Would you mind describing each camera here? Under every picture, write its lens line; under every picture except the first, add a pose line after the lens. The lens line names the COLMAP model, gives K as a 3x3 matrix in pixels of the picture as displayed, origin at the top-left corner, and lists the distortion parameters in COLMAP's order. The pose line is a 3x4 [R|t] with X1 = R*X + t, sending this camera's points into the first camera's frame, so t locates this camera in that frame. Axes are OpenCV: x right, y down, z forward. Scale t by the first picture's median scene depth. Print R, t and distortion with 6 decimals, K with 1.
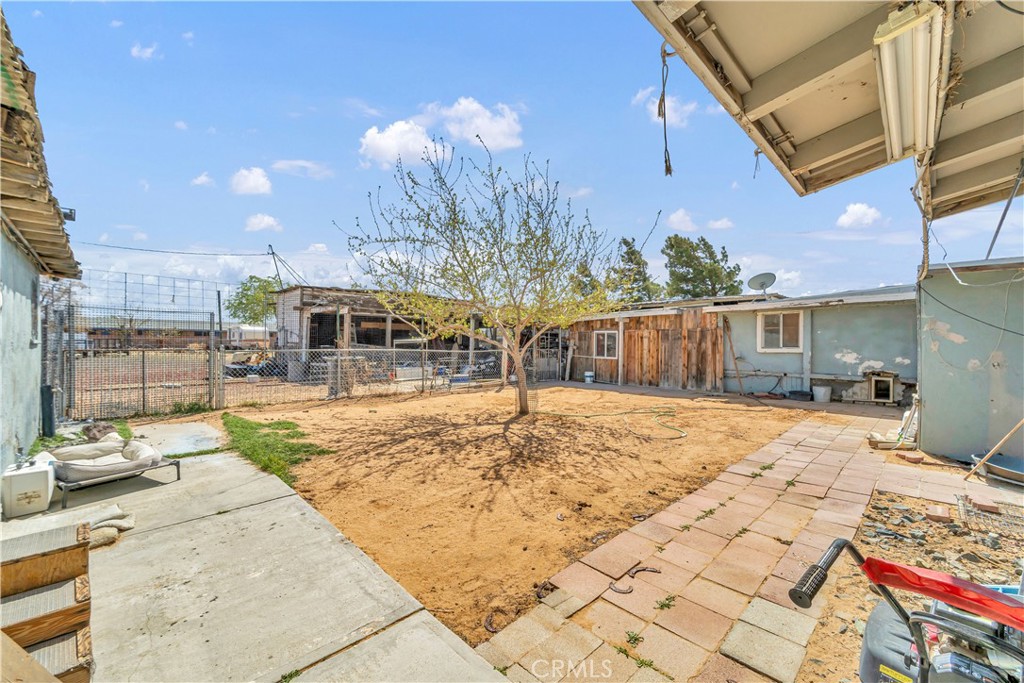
lens RADIAL K [[410.7, 0, 517.7], [0, 410.7, 341.1], [0, 0, 1]] dist [0.002486, 0.000113]
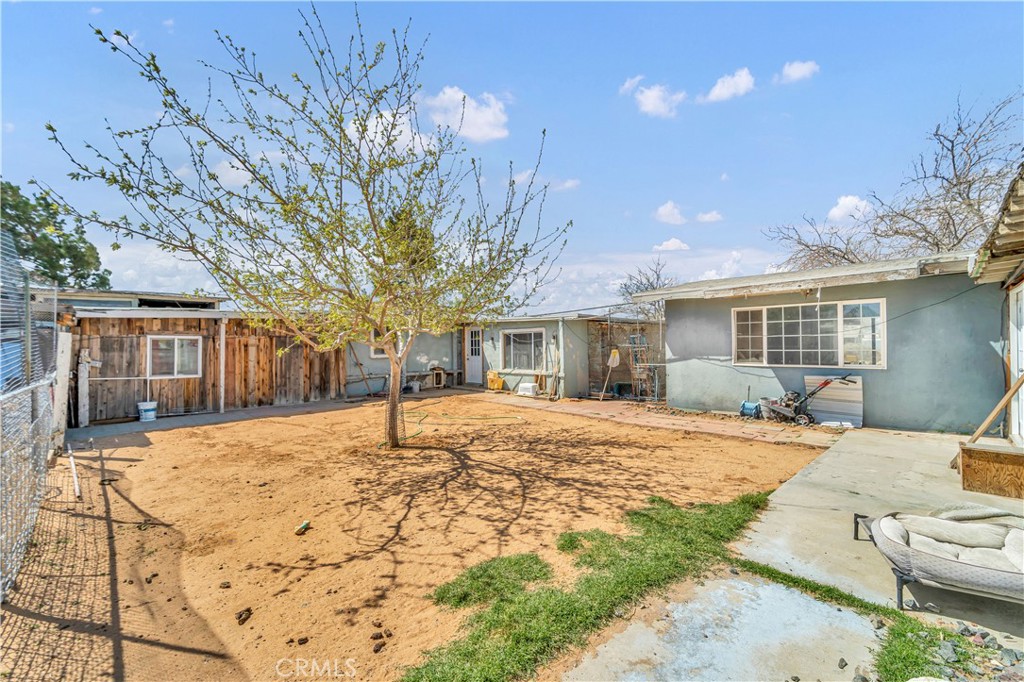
lens RADIAL K [[410.7, 0, 517.7], [0, 410.7, 340.6], [0, 0, 1]] dist [0.002486, 0.000113]
pose [[-0.010509, 0.009707, 0.999898, -0.516702], [0.009011, 0.999913, -0.009612, -0.006841], [-0.999904, 0.008909, -0.010596, 0.534742]]
